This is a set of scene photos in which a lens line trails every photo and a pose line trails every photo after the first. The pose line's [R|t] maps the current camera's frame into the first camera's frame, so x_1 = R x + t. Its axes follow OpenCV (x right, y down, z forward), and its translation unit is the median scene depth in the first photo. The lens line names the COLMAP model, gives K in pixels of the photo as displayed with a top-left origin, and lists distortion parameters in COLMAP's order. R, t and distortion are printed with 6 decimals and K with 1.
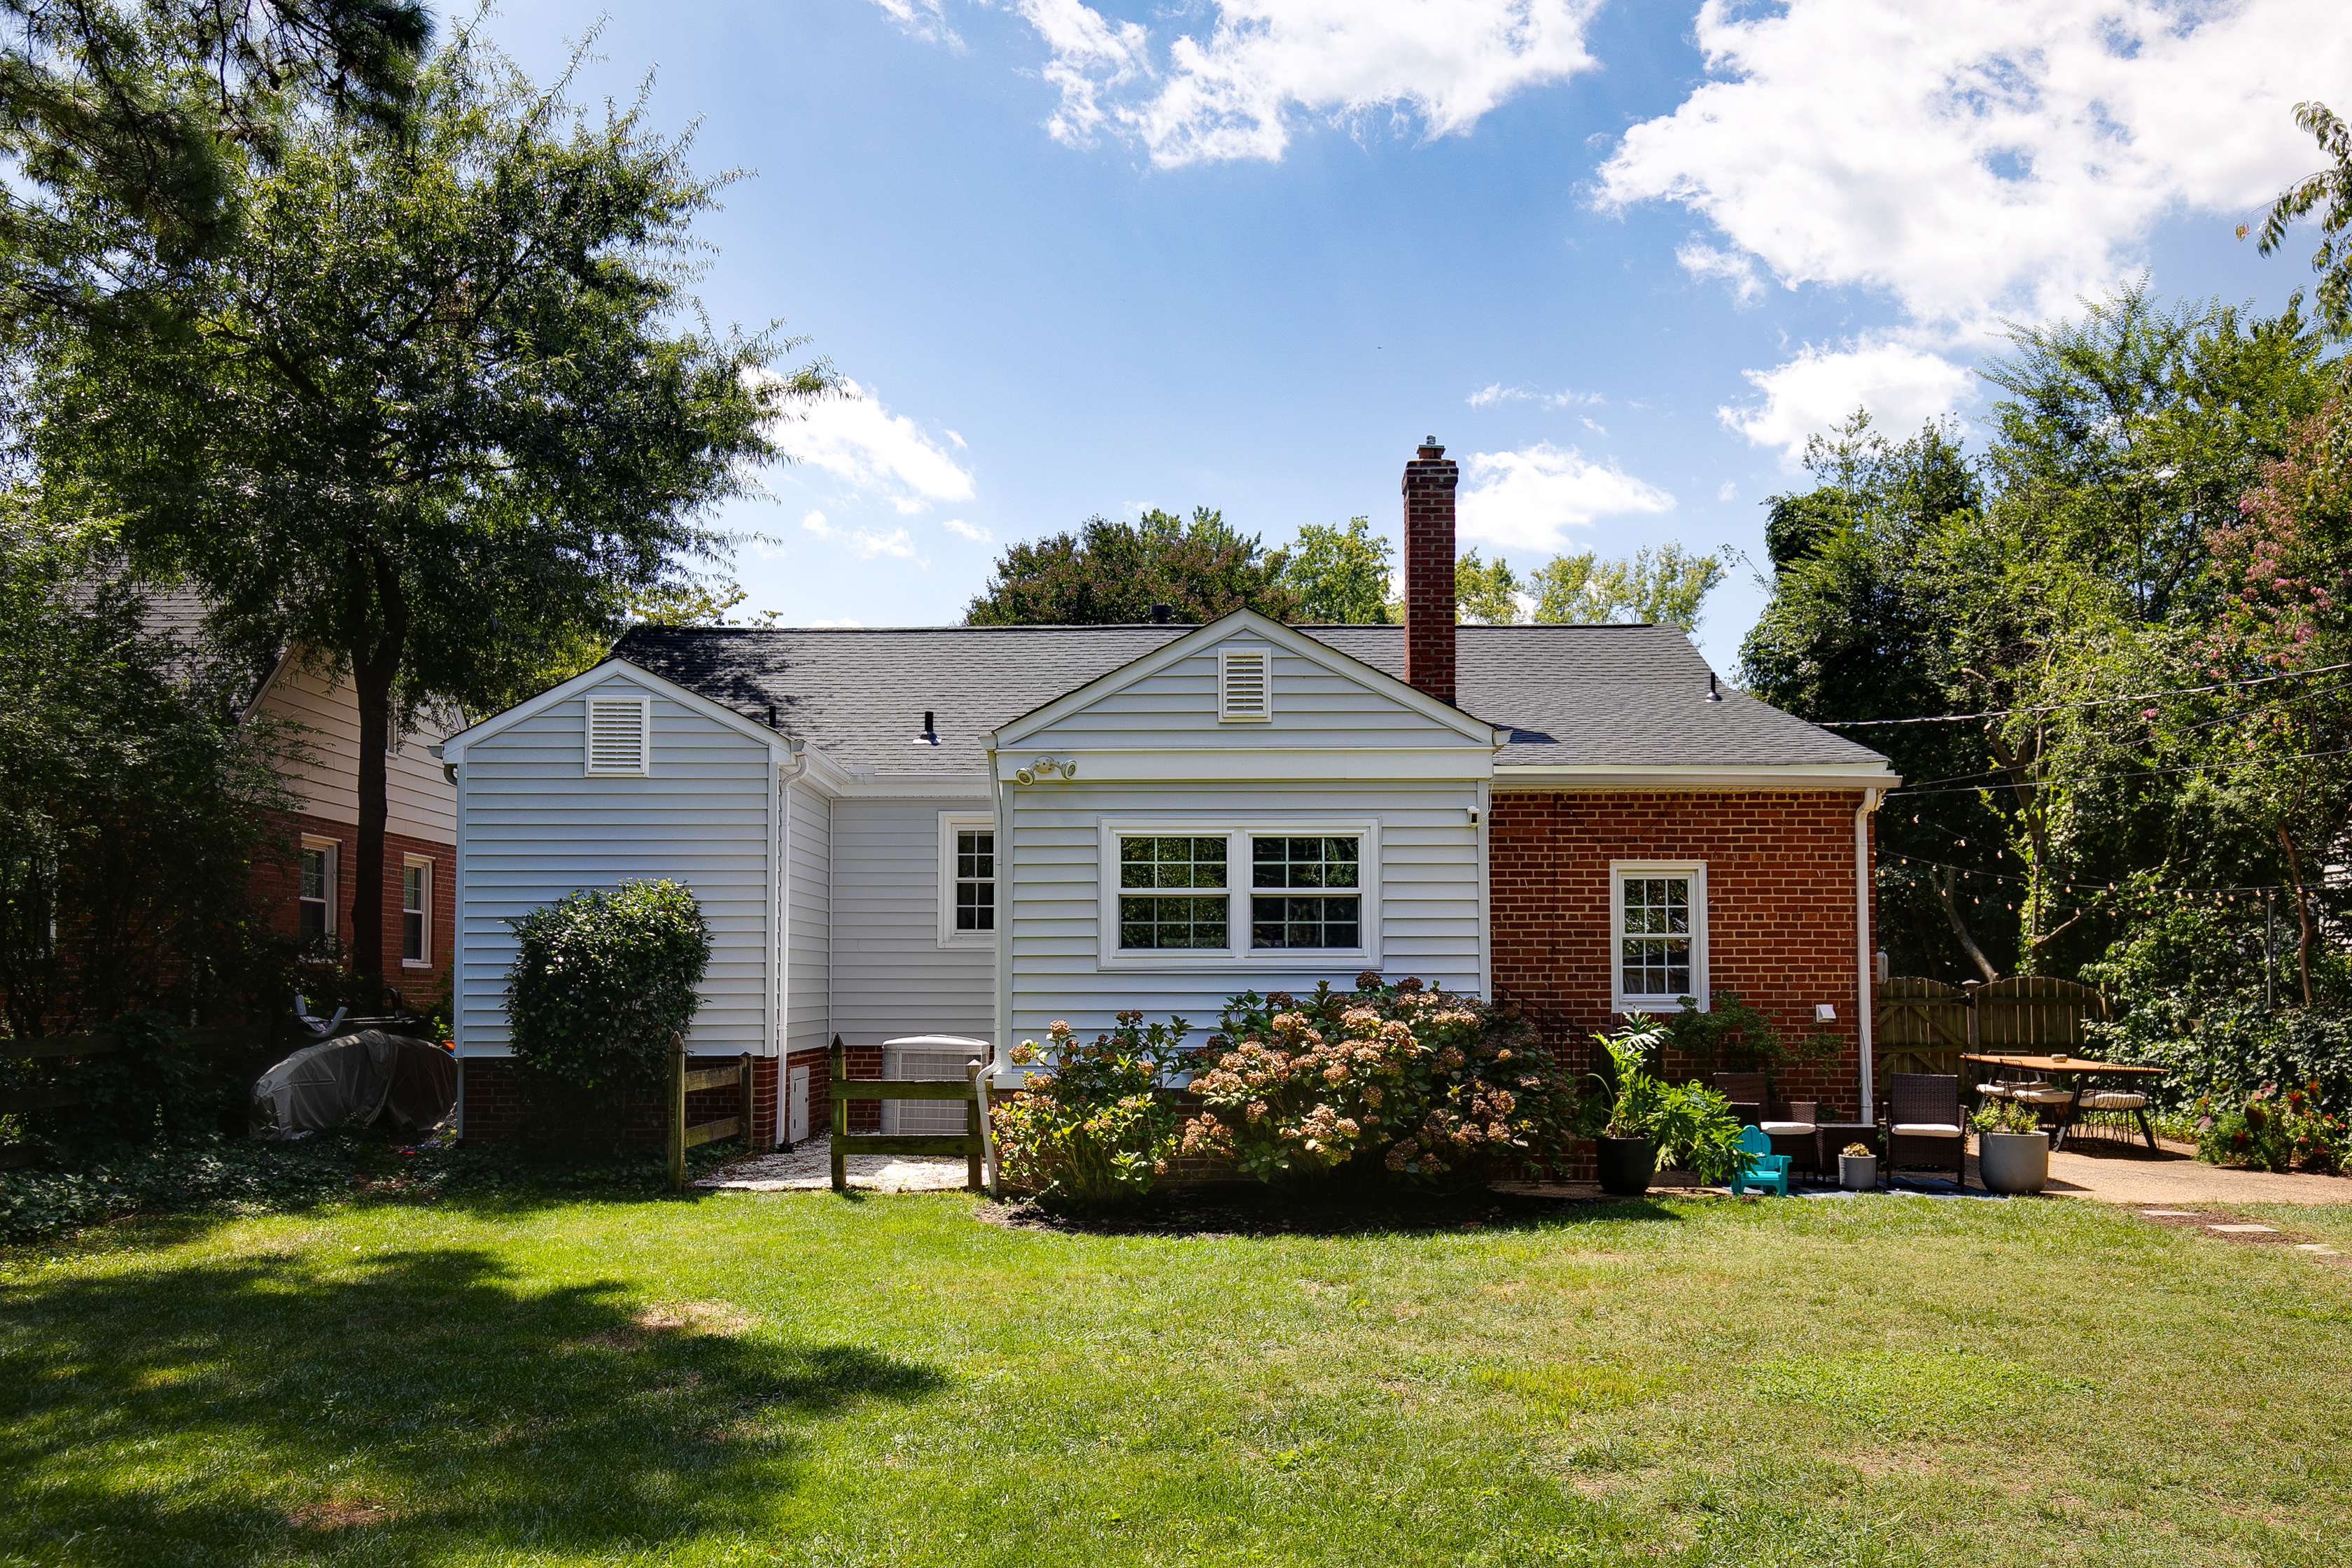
lens RADIAL K [[1807.2, 0, 1226.4], [0, 1807.2, 844.1], [0, 0, 1]] dist [-0.001241, 0.027012]
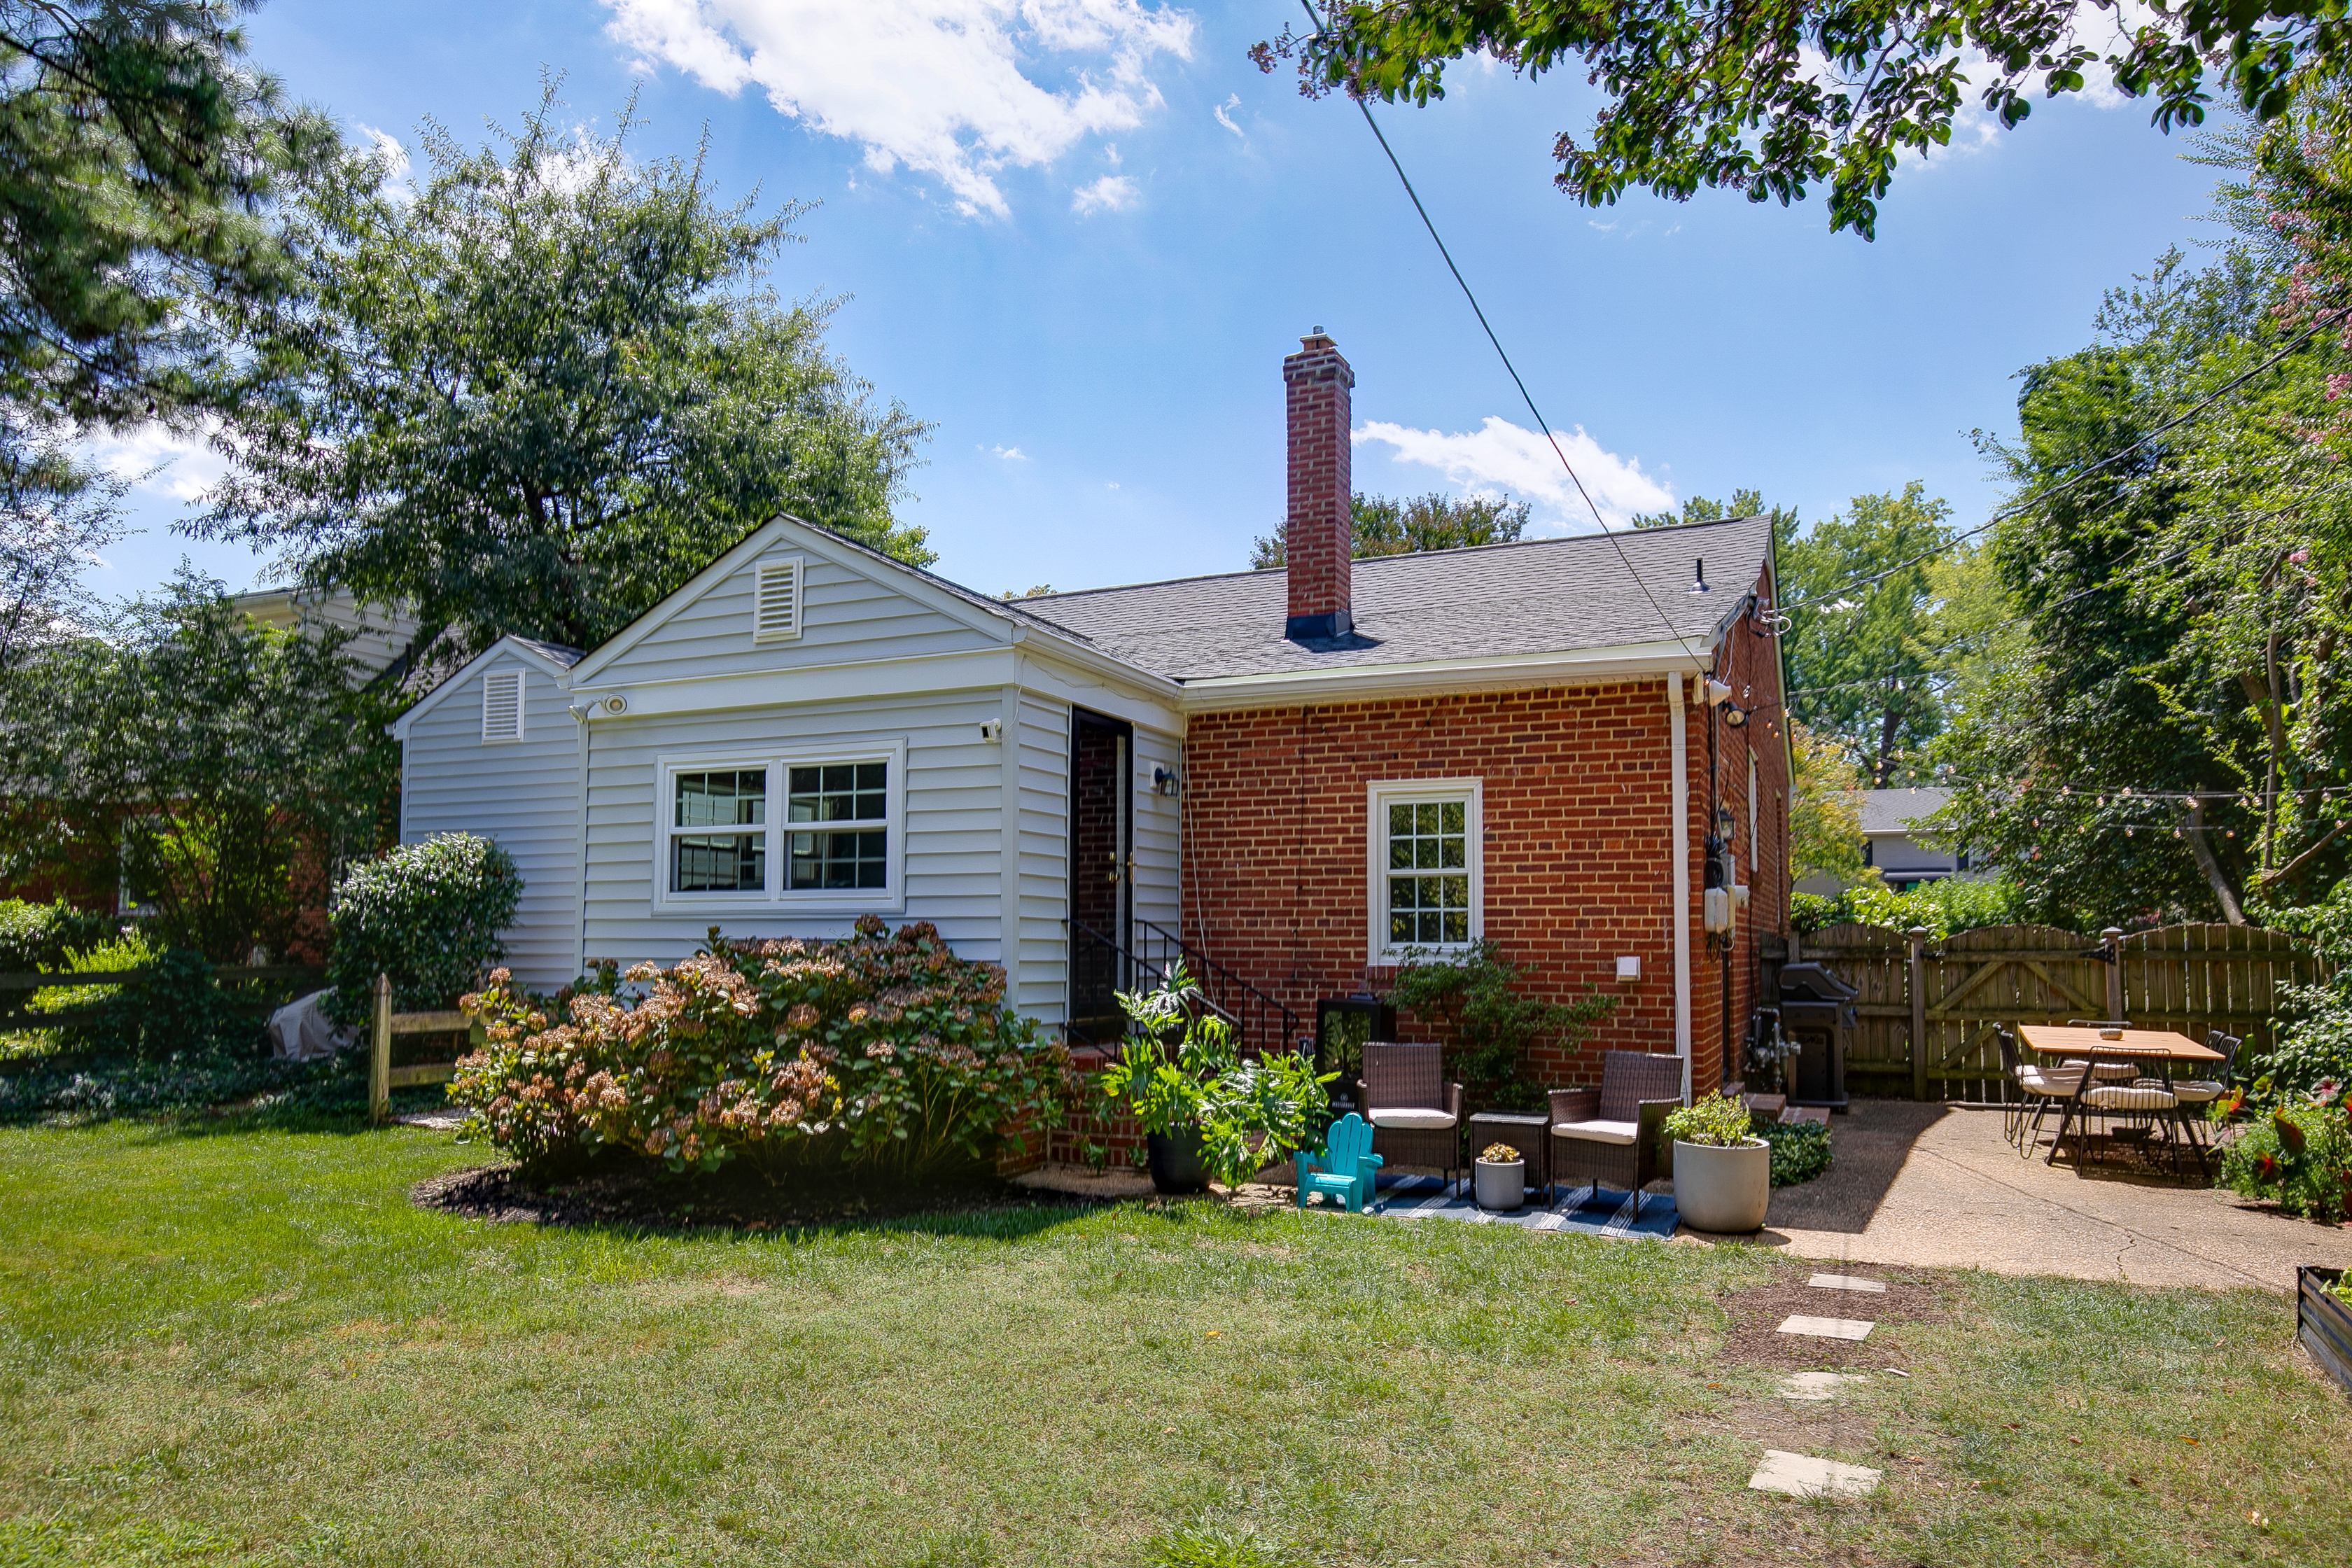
lens RADIAL K [[1531.5, 0, 1178.2], [0, 1531.5, 805.9], [0, 0, 1]] dist [-0.001756, 0.000128]
pose [[0.911430, -0.034358, -0.410019, 0.424256], [0.031352, 0.999410, -0.014055, 0.027164], [0.410260, -0.000044, 0.911969, 0.323234]]
